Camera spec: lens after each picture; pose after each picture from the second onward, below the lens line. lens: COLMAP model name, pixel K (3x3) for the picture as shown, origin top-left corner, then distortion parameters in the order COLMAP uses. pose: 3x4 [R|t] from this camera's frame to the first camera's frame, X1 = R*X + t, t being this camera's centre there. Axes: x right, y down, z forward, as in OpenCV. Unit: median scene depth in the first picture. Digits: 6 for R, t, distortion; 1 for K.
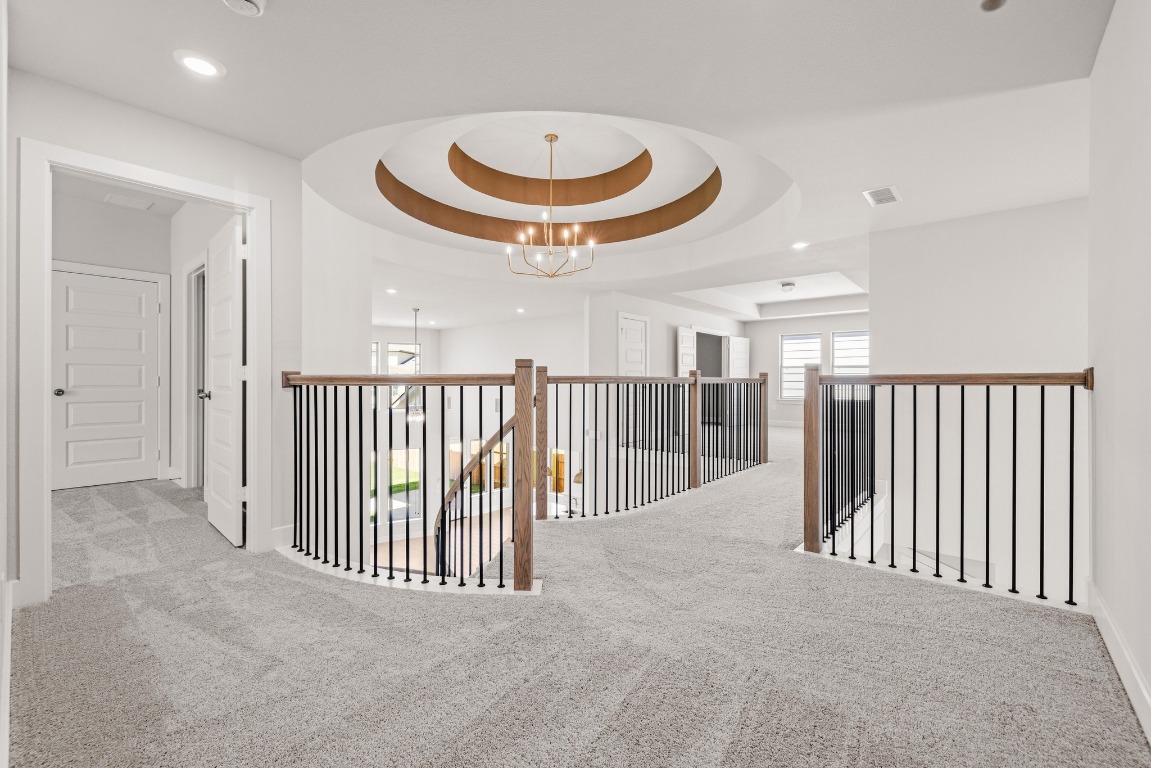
lens RADIAL K [[495.1, 0, 578.9], [0, 495.1, 379.5], [0, 0, 1]] dist [-0.003830, -0.000348]
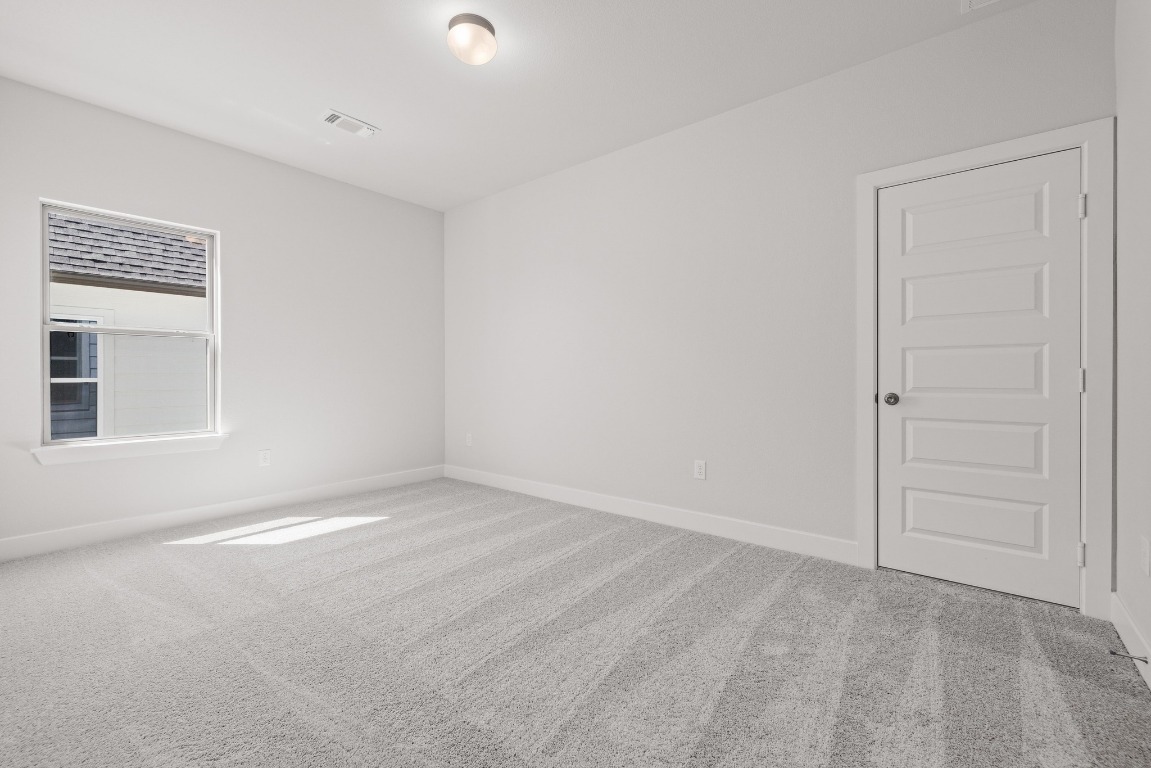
lens RADIAL K [[495.1, 0, 572.5], [0, 495.1, 380.2], [0, 0, 1]] dist [-0.003830, -0.000348]
pose [[0.004632, 0.003364, -0.999984, -0.473914], [0.000993, 0.999994, 0.003368, 0.001801], [0.999989, -0.001009, 0.004628, 0.616433]]
